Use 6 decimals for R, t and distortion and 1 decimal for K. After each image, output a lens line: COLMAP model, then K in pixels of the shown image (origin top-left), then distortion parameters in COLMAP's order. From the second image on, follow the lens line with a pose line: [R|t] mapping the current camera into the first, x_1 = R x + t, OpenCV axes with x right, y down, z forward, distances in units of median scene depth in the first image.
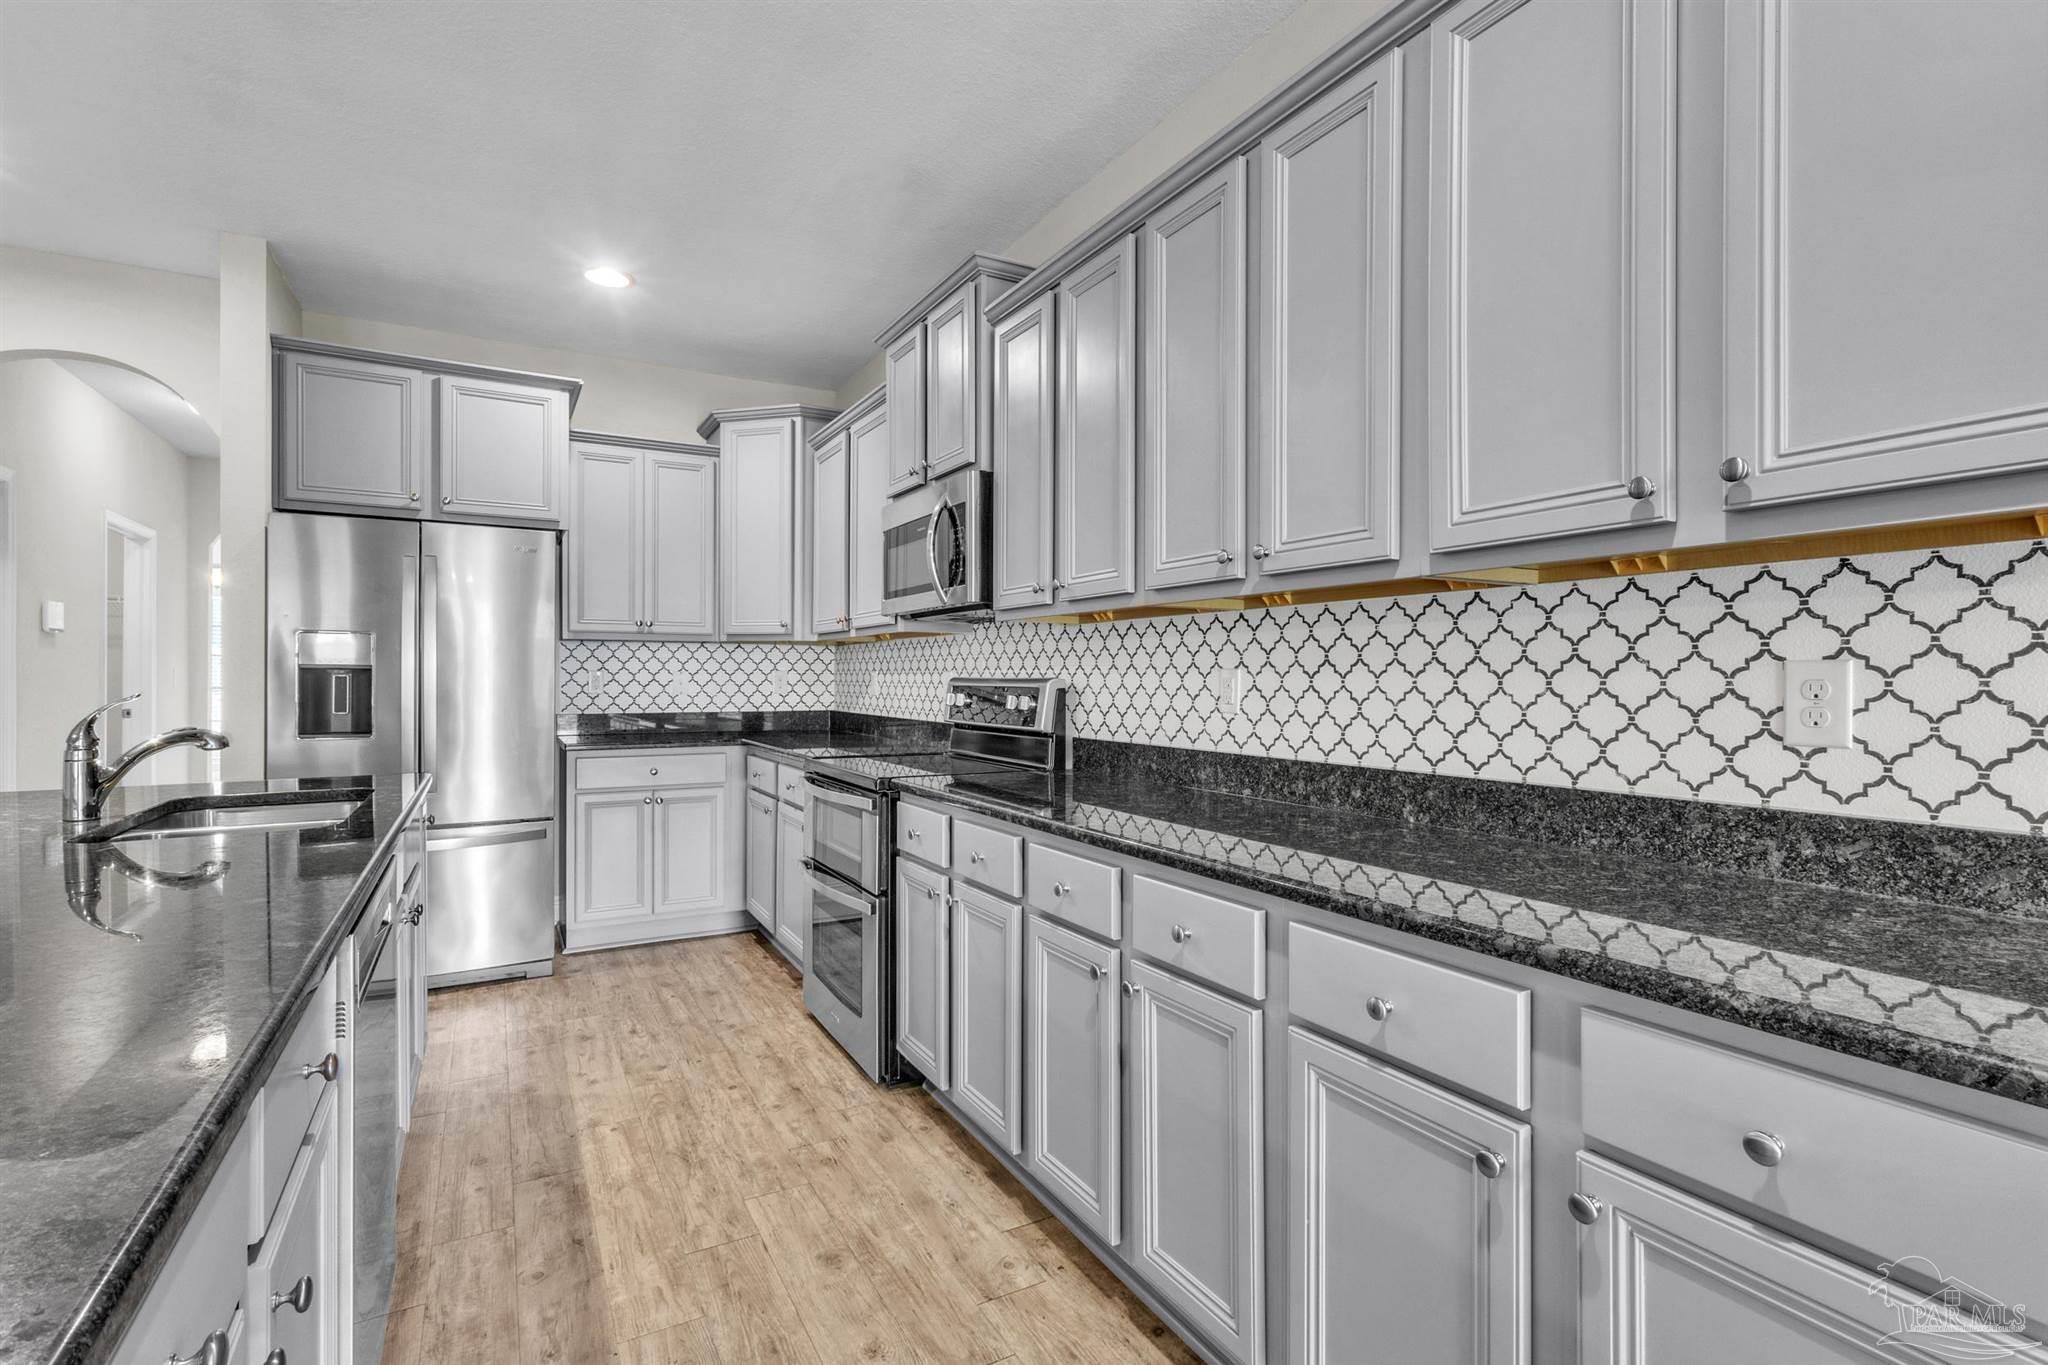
lens RADIAL K [[955.4, 0, 1017.1], [0, 955.4, 677.5], [0, 0, 1]] dist [0.003403, 0.002425]
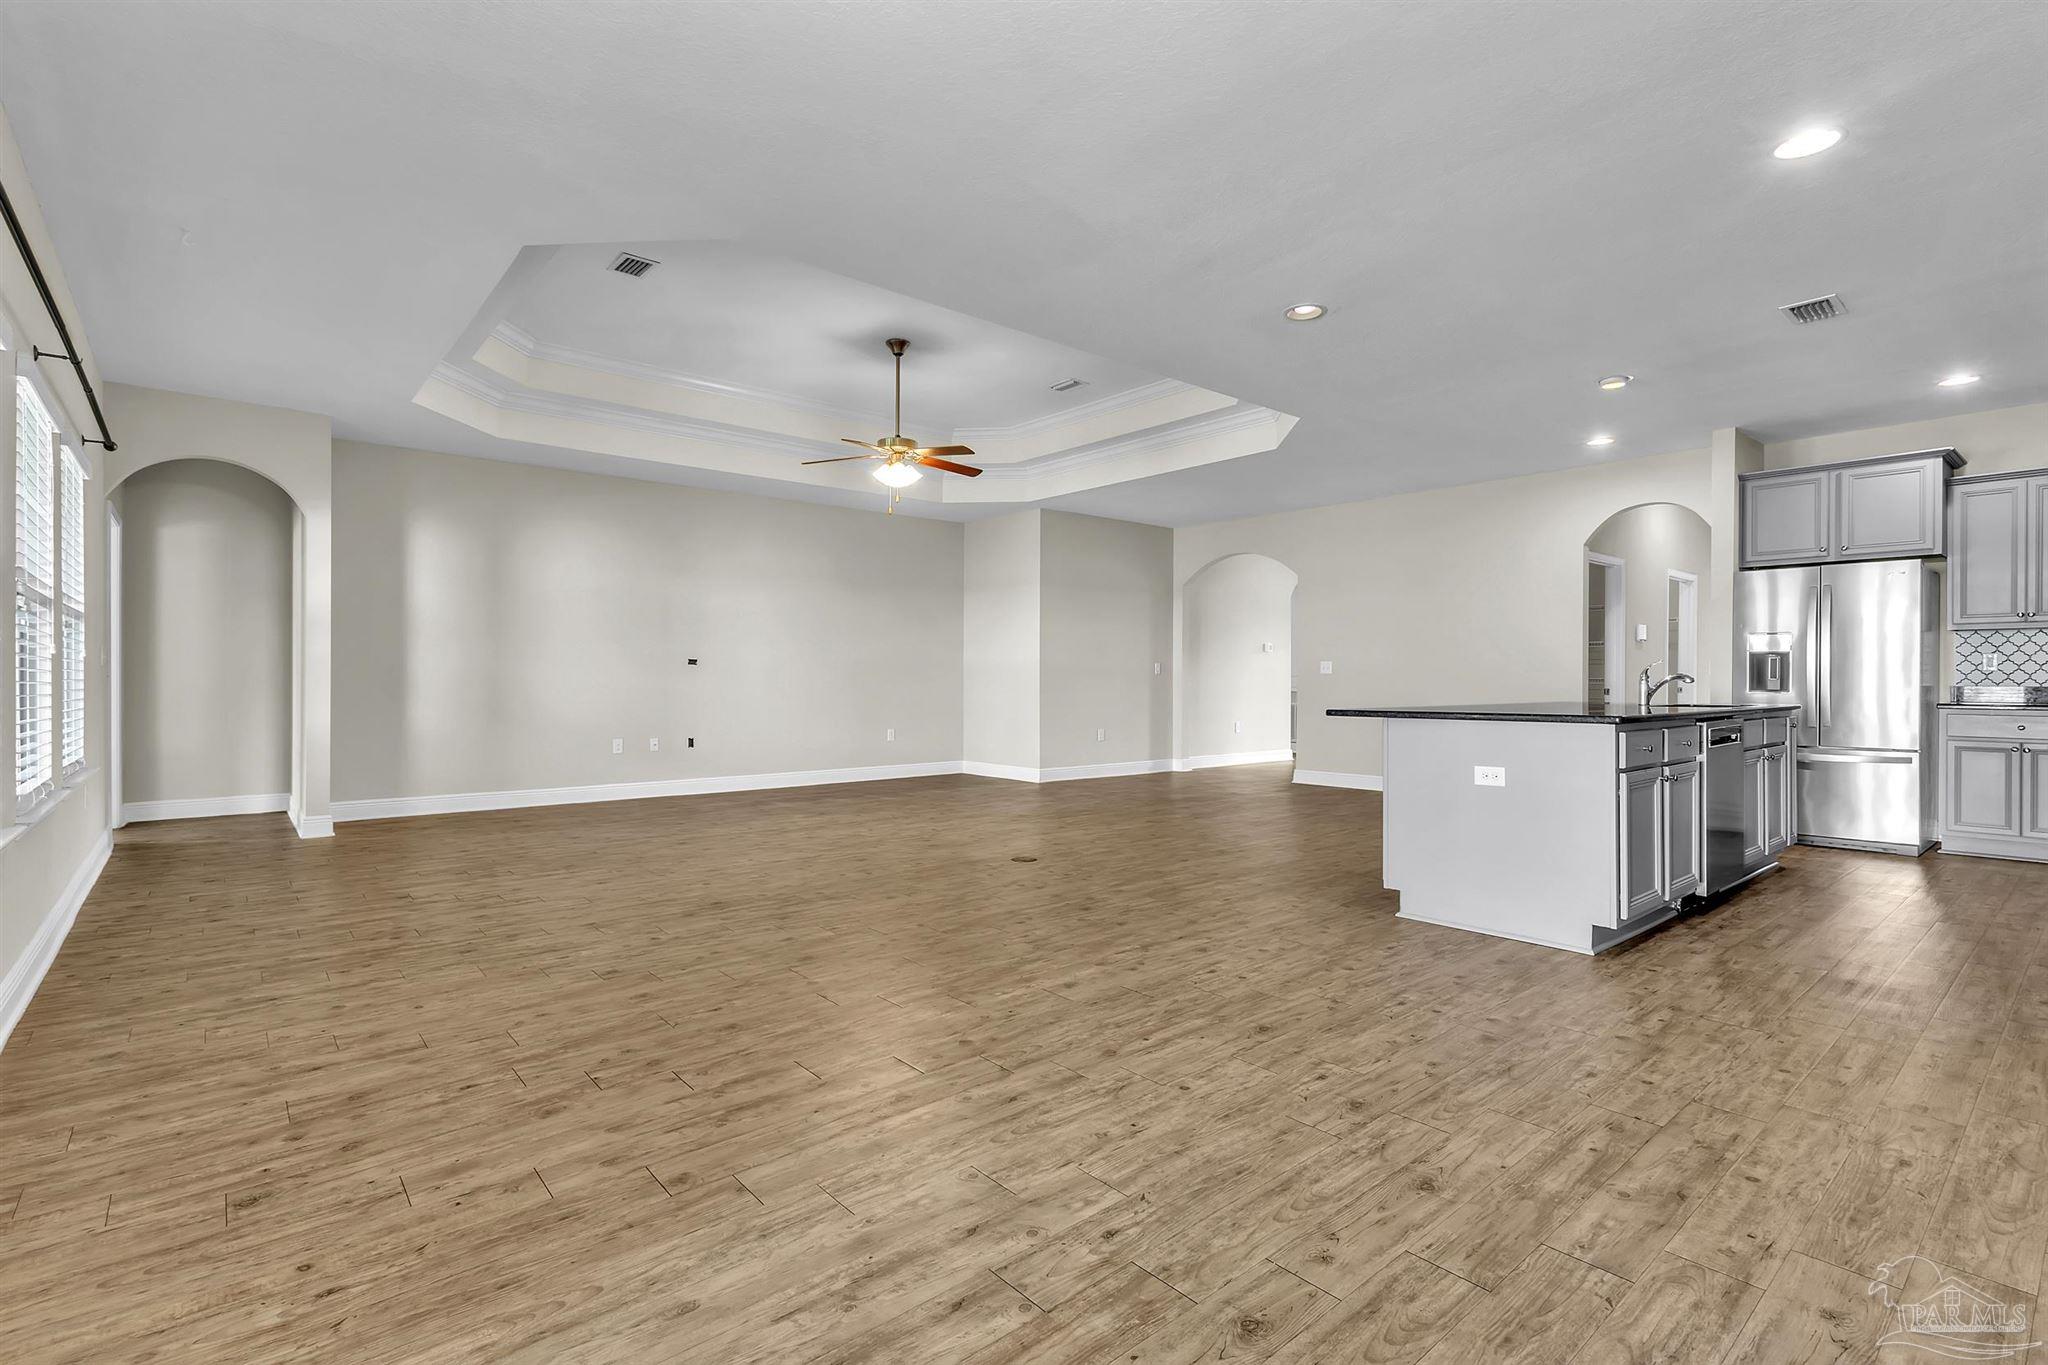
lens RADIAL K [[955.4, 0, 1025.2], [0, 955.4, 685.0], [0, 0, 1]] dist [0.003403, 0.002425]
pose [[0.201813, 0.003170, -0.979419, 0.879146], [-0.001006, 0.999995, 0.003030, 0.051481], [0.979424, 0.000374, 0.201815, -0.834861]]
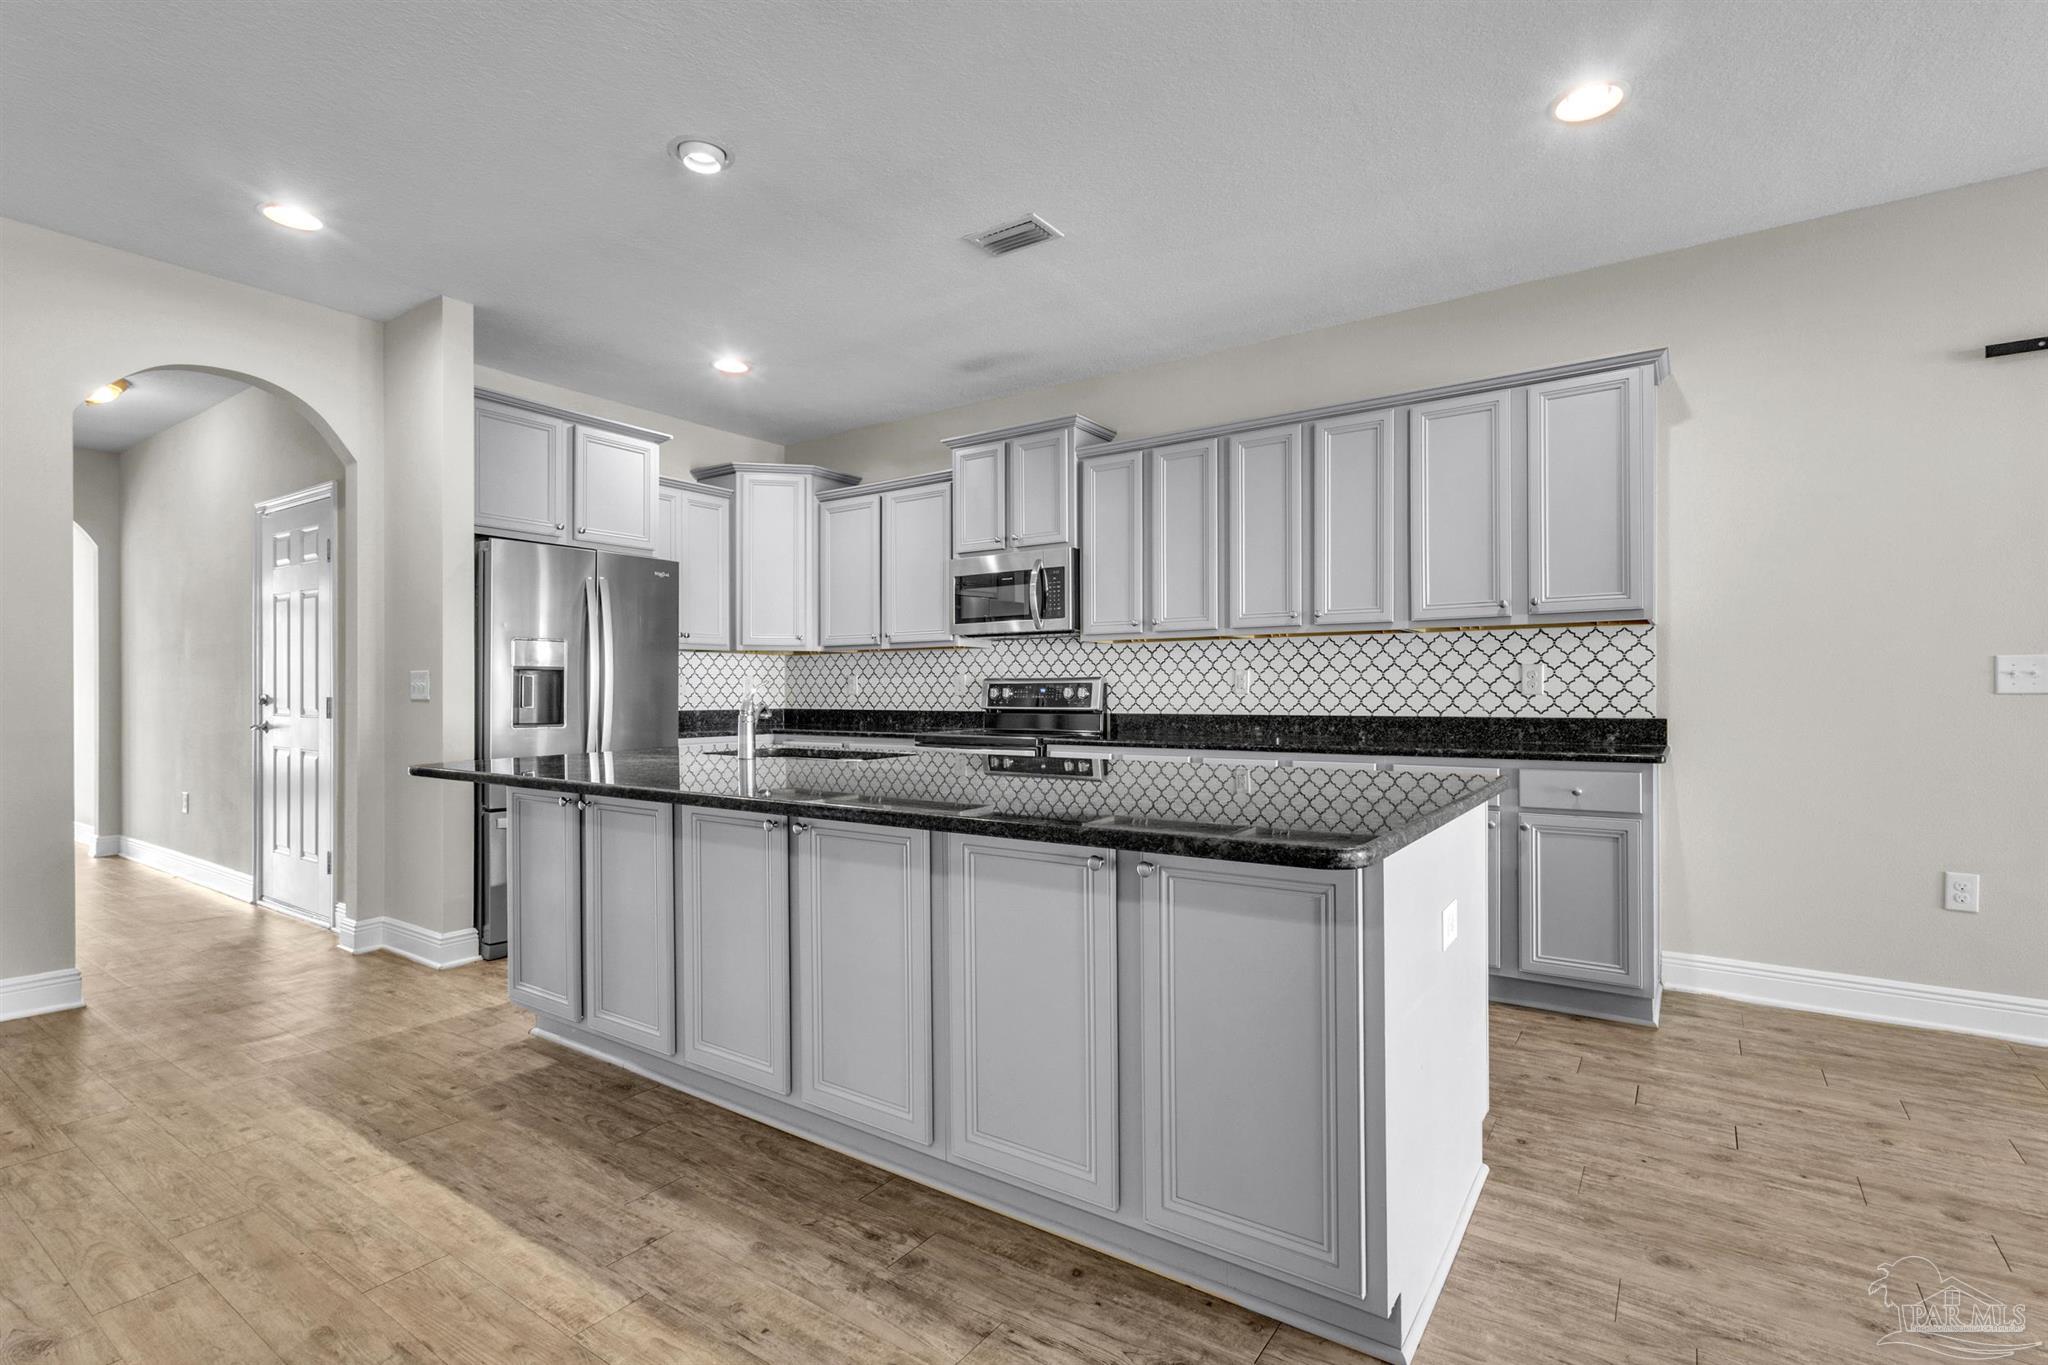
lens RADIAL K [[955.4, 0, 1026.2], [0, 955.4, 696.8], [0, 0, 1]] dist [0.003403, 0.002425]
pose [[0.897836, -0.008039, 0.440257, -0.789015], [0.005674, 0.999962, 0.006688, 0.022893], [-0.440293, -0.003507, 0.897847, -0.396741]]
